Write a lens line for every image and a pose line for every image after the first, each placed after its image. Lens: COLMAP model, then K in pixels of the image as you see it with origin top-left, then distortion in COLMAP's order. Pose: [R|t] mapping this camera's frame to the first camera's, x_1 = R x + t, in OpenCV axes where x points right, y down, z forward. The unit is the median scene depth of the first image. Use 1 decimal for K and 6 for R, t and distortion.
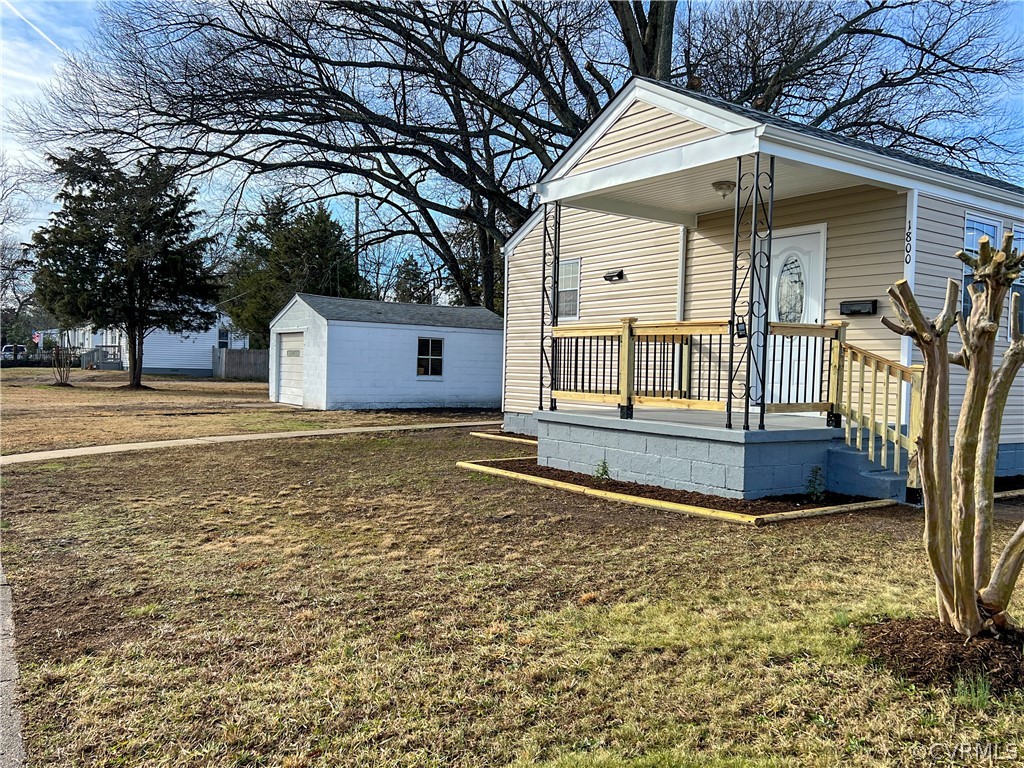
lens RADIAL K [[836.7, 0, 512.0], [0, 836.7, 384.0], [0, 0, 1]] dist [0.036809, -0.011643]
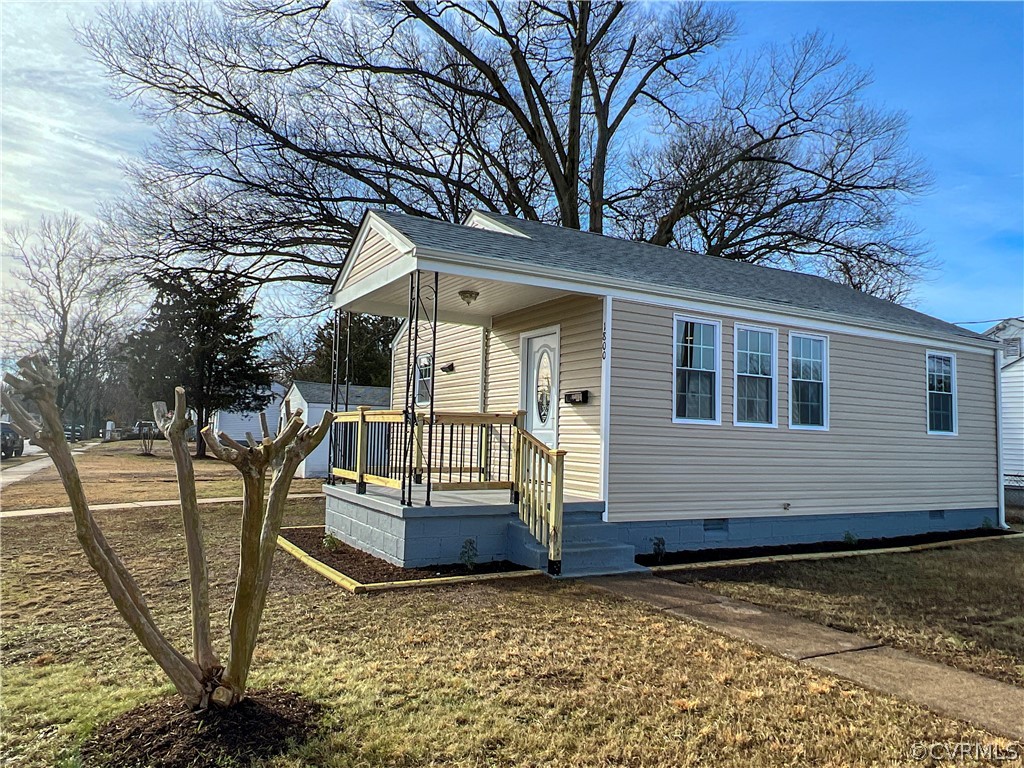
lens RADIAL K [[707.5, 0, 512.0], [0, 707.5, 384.0], [0, 0, 1]] dist [0.006949, -0.001132]
pose [[0.994367, -0.005380, -0.105857, 0.355232], [-0.004859, 0.995346, -0.096238, -0.012646], [0.105882, 0.096211, 0.989713, 0.029070]]
